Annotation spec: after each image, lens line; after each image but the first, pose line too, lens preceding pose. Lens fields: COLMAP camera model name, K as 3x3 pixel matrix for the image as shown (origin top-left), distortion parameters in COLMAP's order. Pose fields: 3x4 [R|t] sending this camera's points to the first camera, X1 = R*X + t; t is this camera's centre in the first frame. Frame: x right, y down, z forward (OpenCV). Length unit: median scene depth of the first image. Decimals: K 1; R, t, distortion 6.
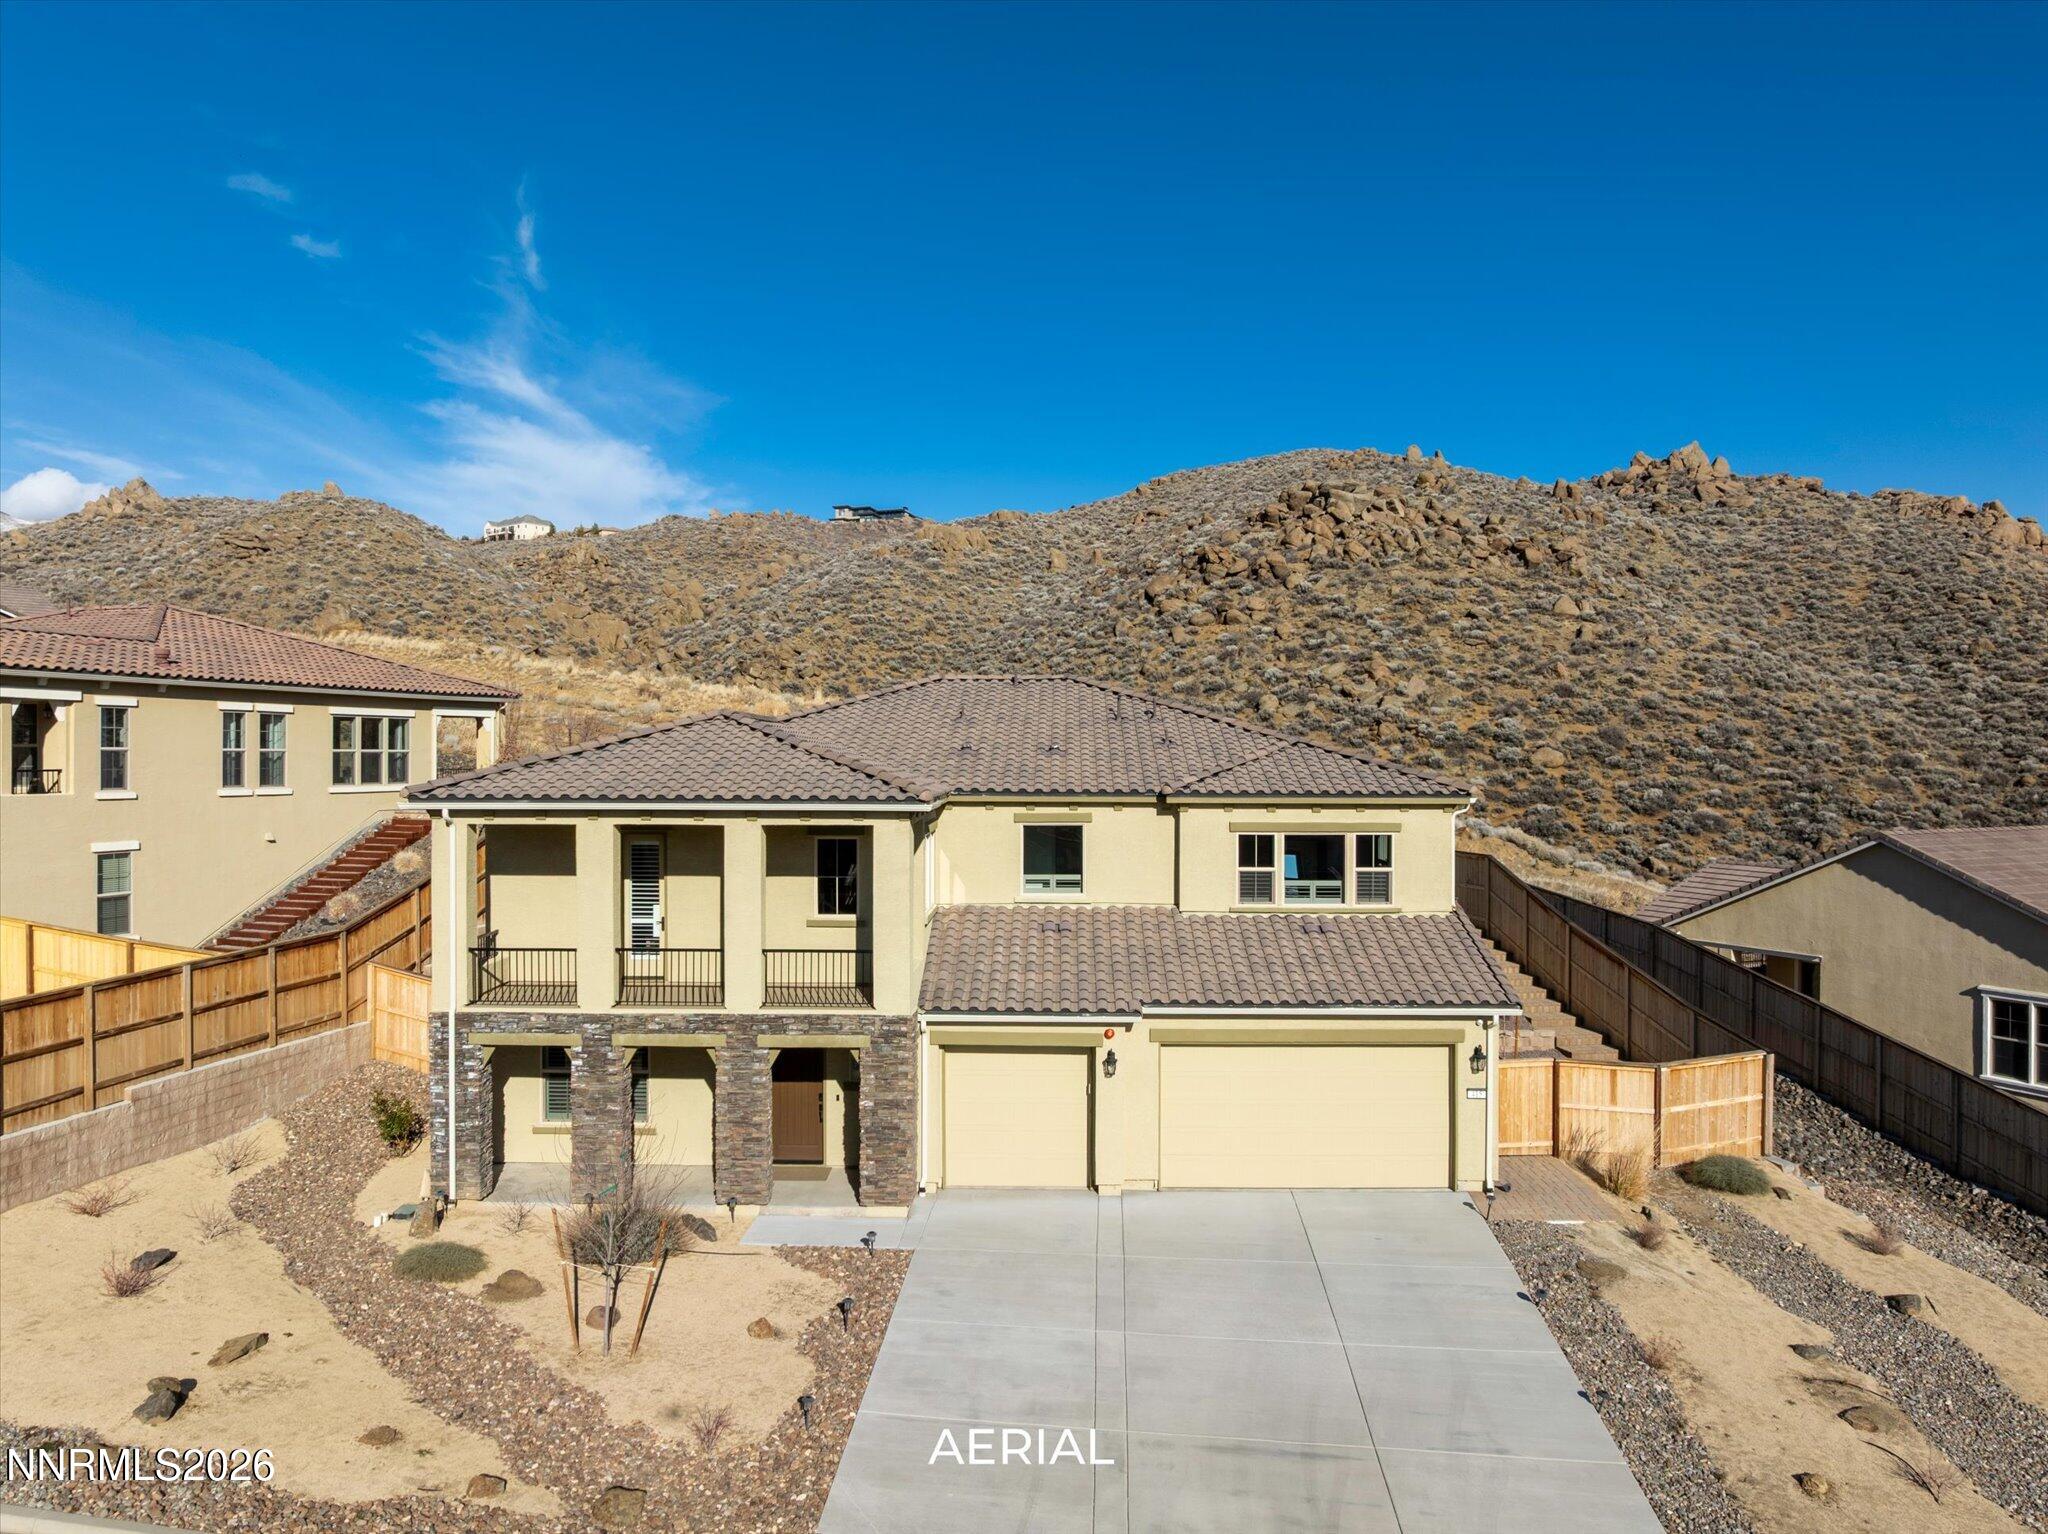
lens RADIAL K [[1462.3, 0, 1035.6], [0, 1462.3, 752.6], [0, 0, 1]] dist [-0.042552, 0.001746]
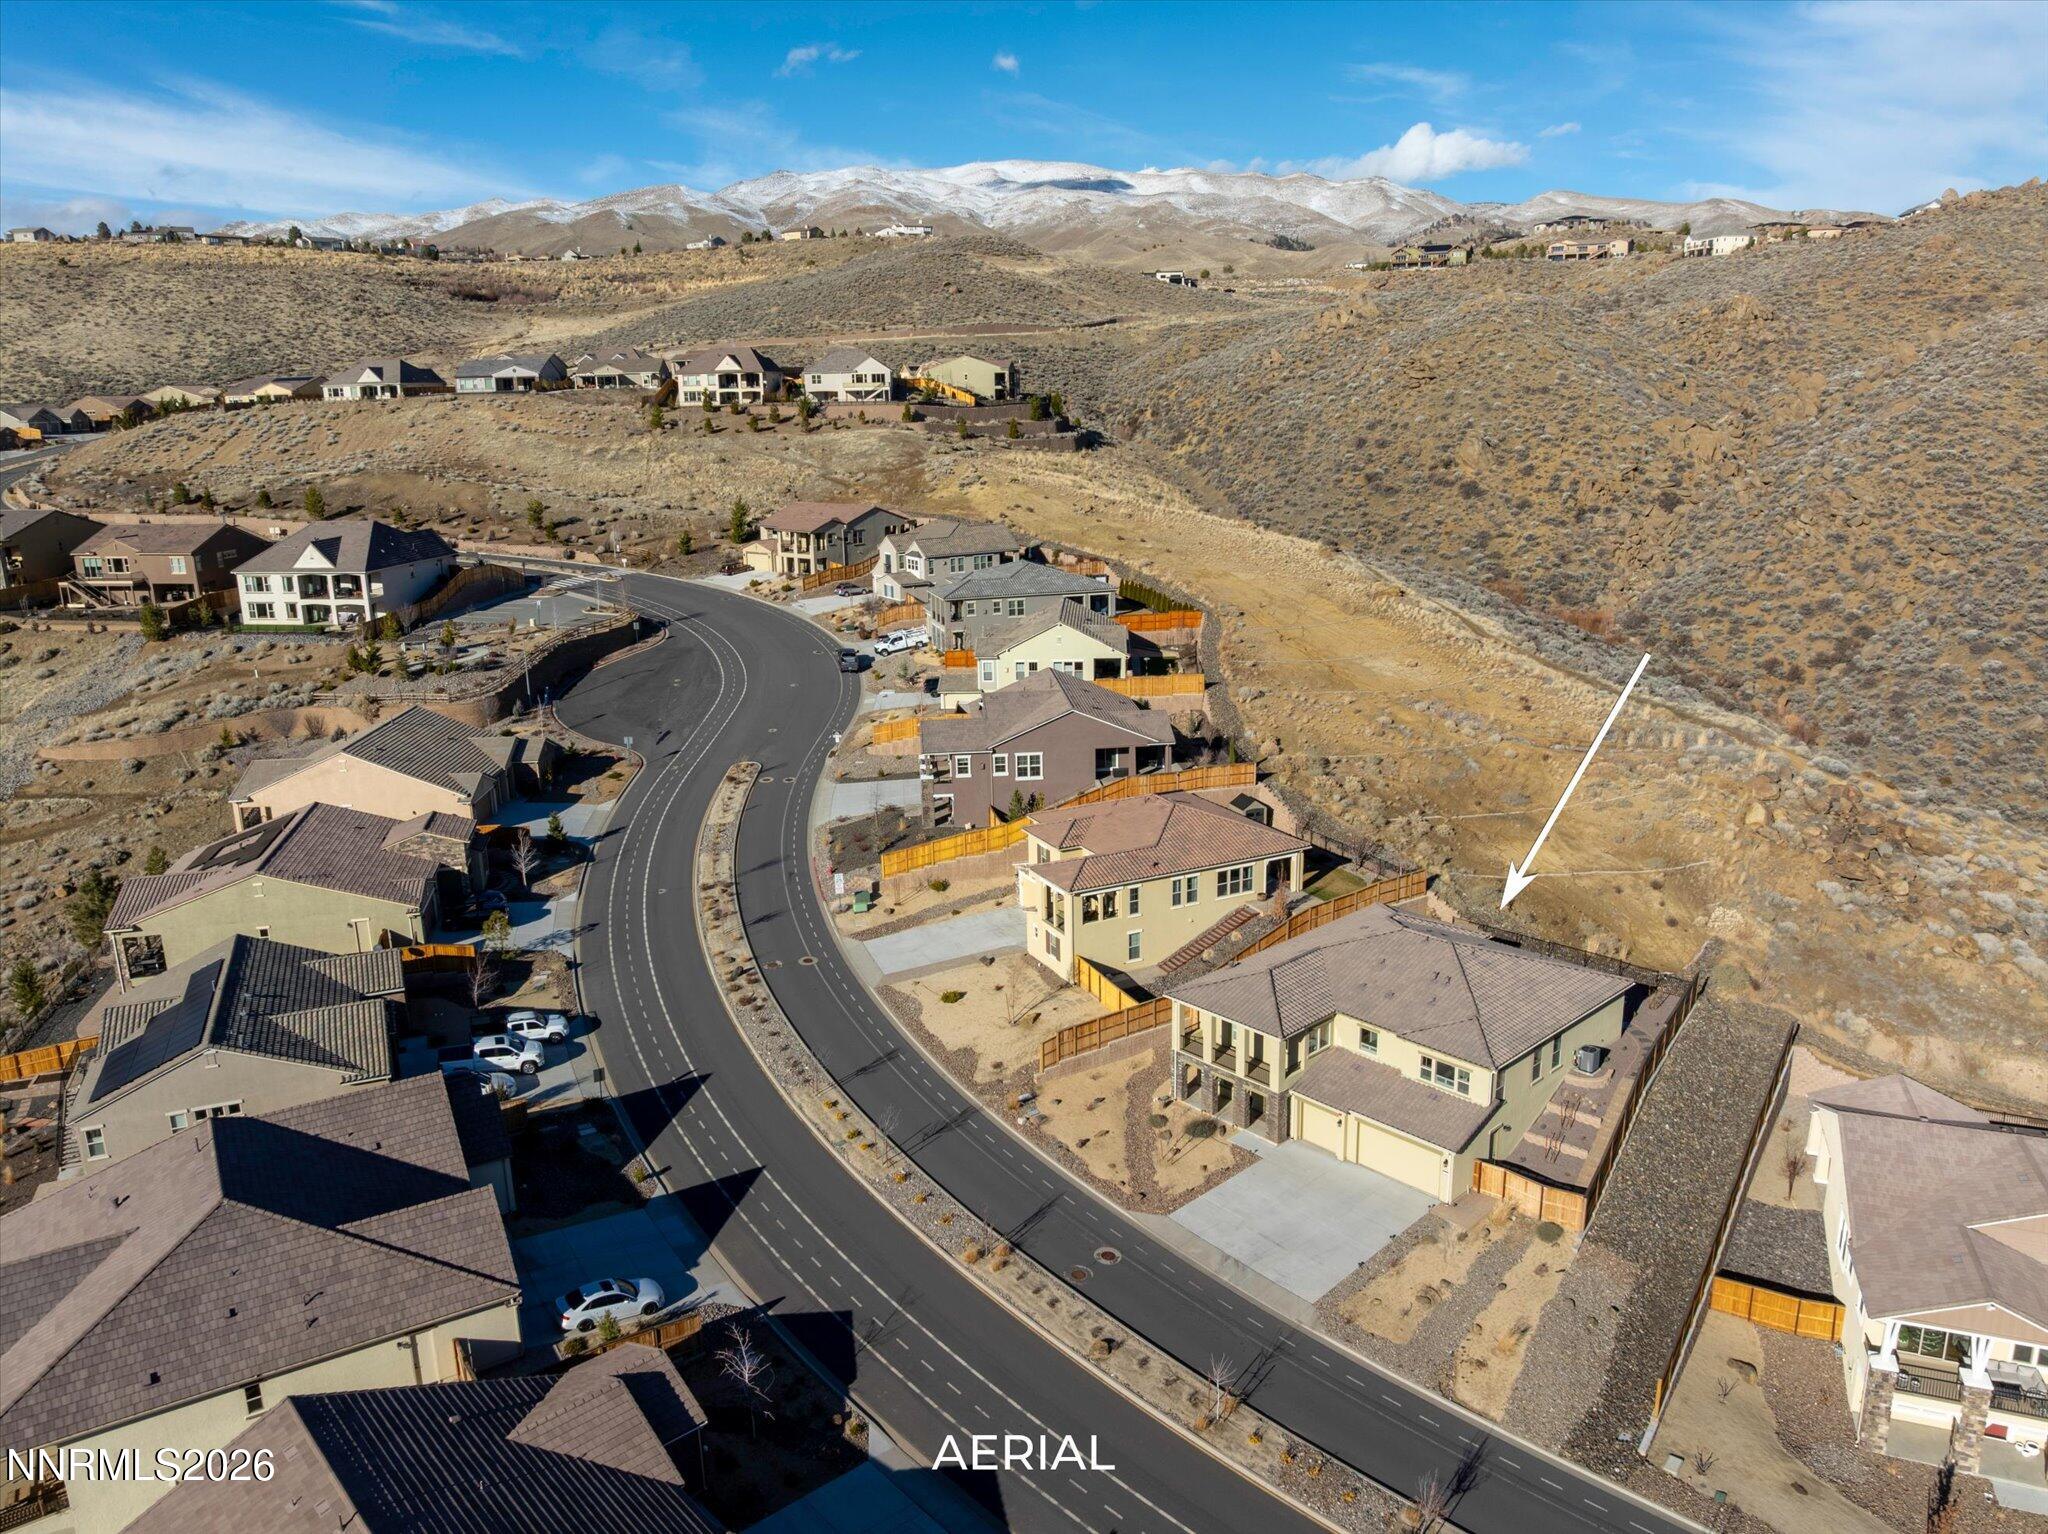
lens RADIAL K [[1462.3, 0, 1027.9], [0, 1462.3, 752.8], [0, 0, 1]] dist [-0.042552, 0.001746]
pose [[0.682013, 0.160999, -0.713399, 0.306002], [0.028831, 0.968791, 0.246198, -0.243425], [0.730772, -0.188478, 0.656086, -0.253639]]
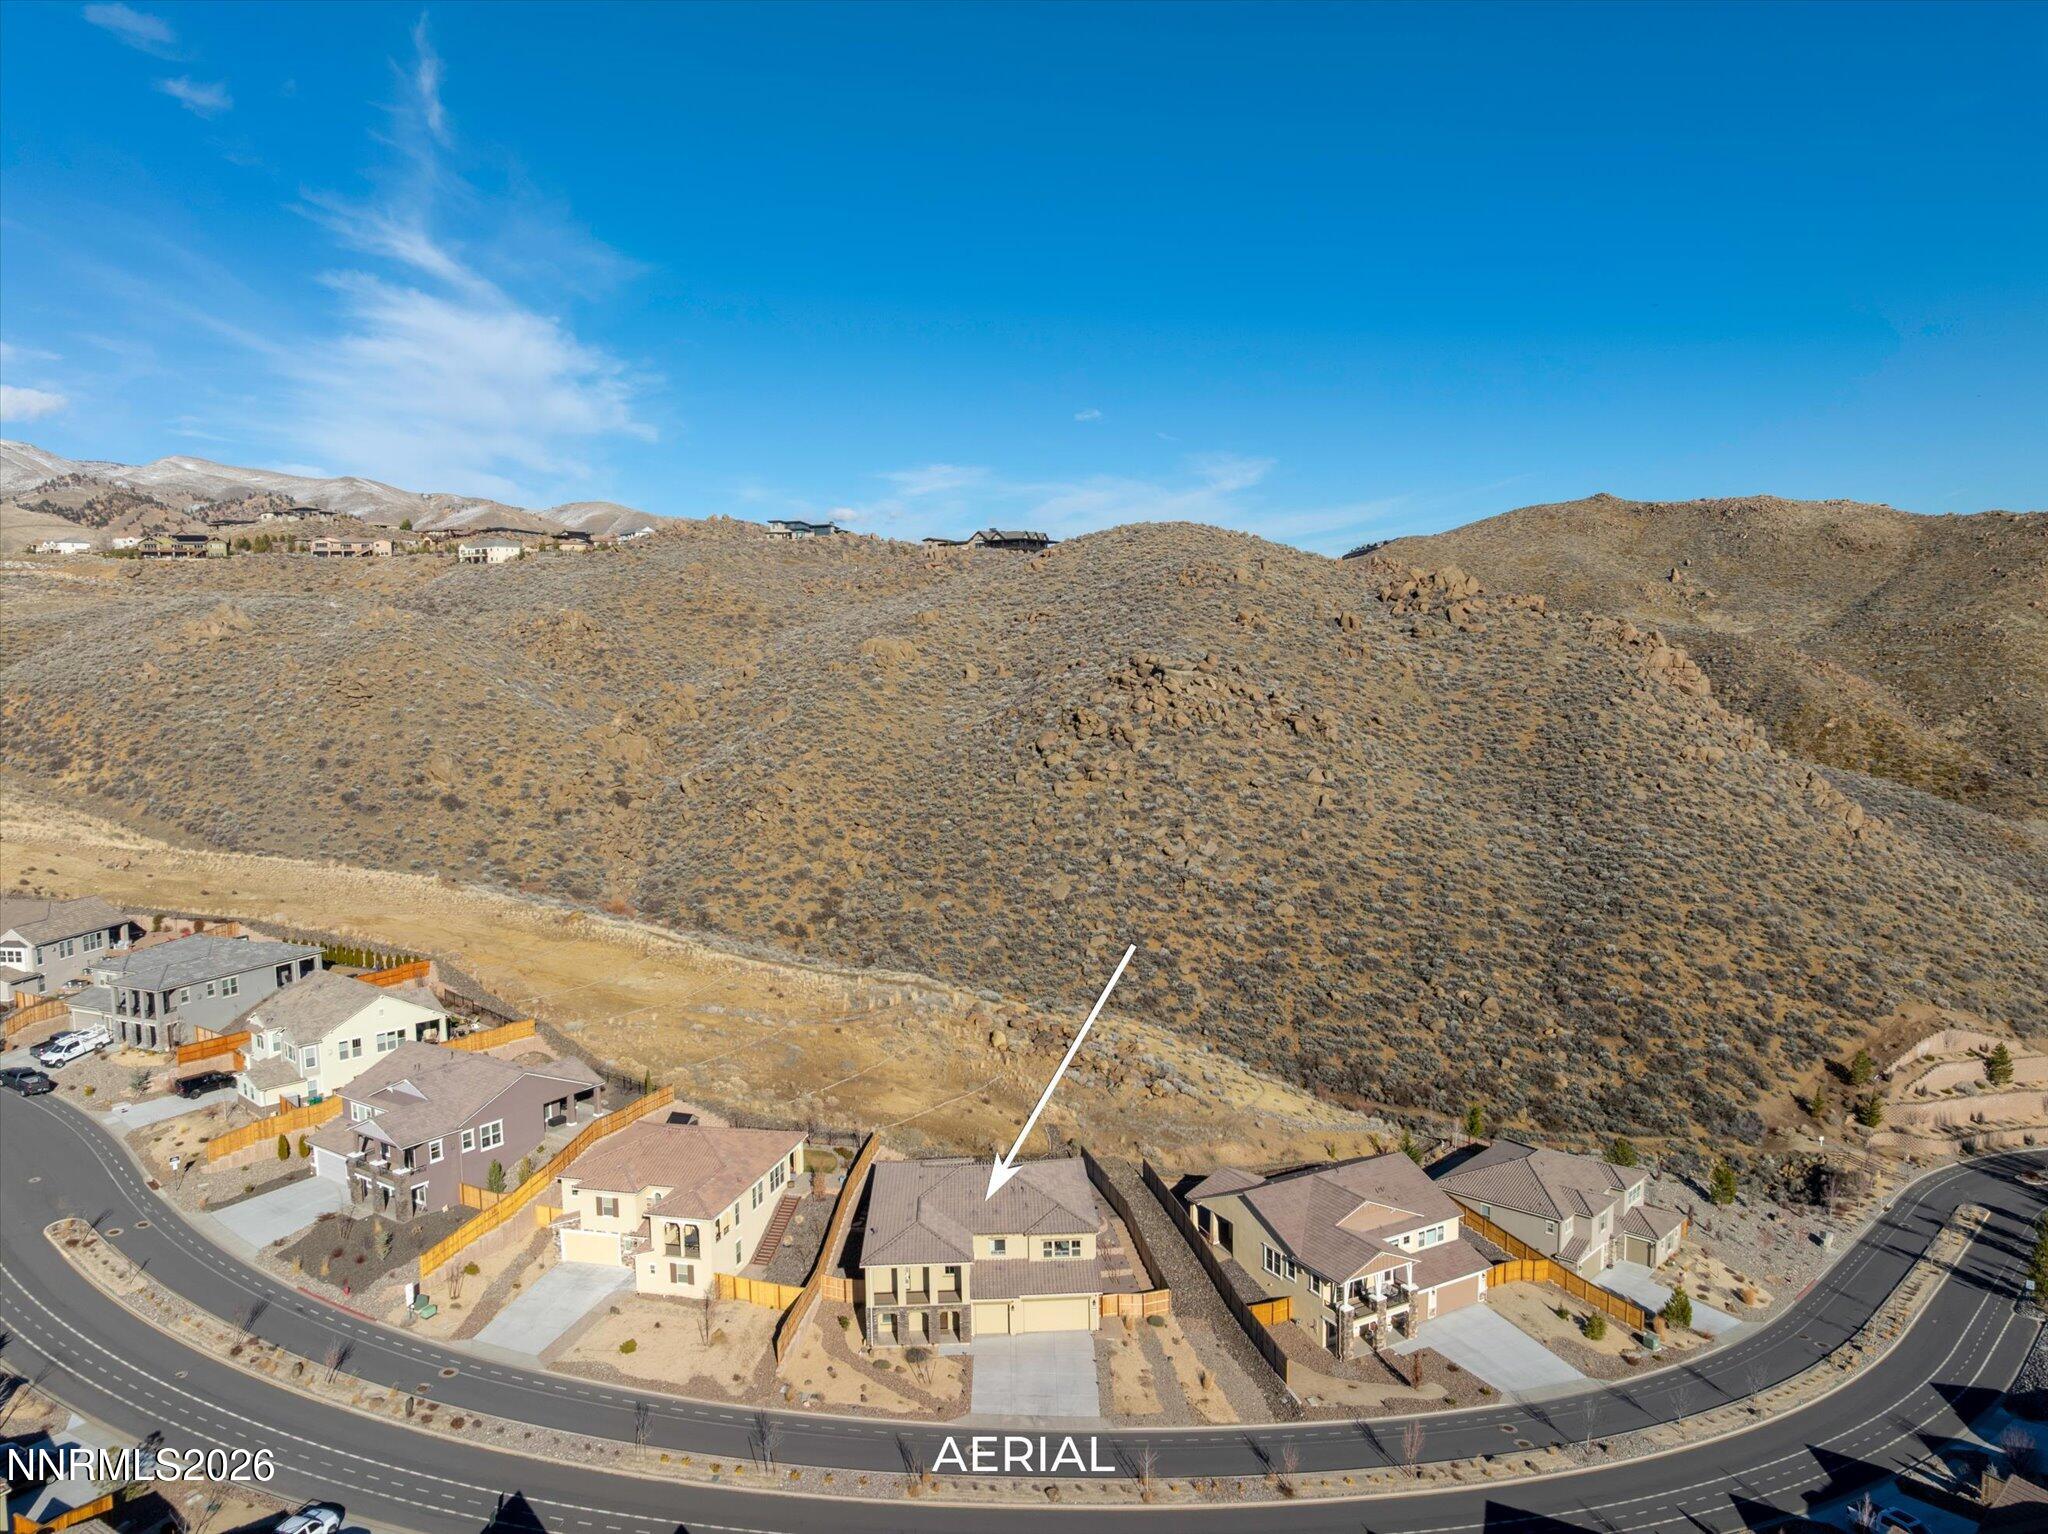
lens RADIAL K [[1462.3, 0, 1042.4], [0, 1462.3, 731.3], [0, 0, 1]] dist [-0.042552, 0.001746]
pose [[0.997417, -0.019996, 0.068984, -0.023649], [0.014380, 0.996613, 0.080965, -0.344757], [-0.070370, -0.079764, 0.994327, -0.597096]]
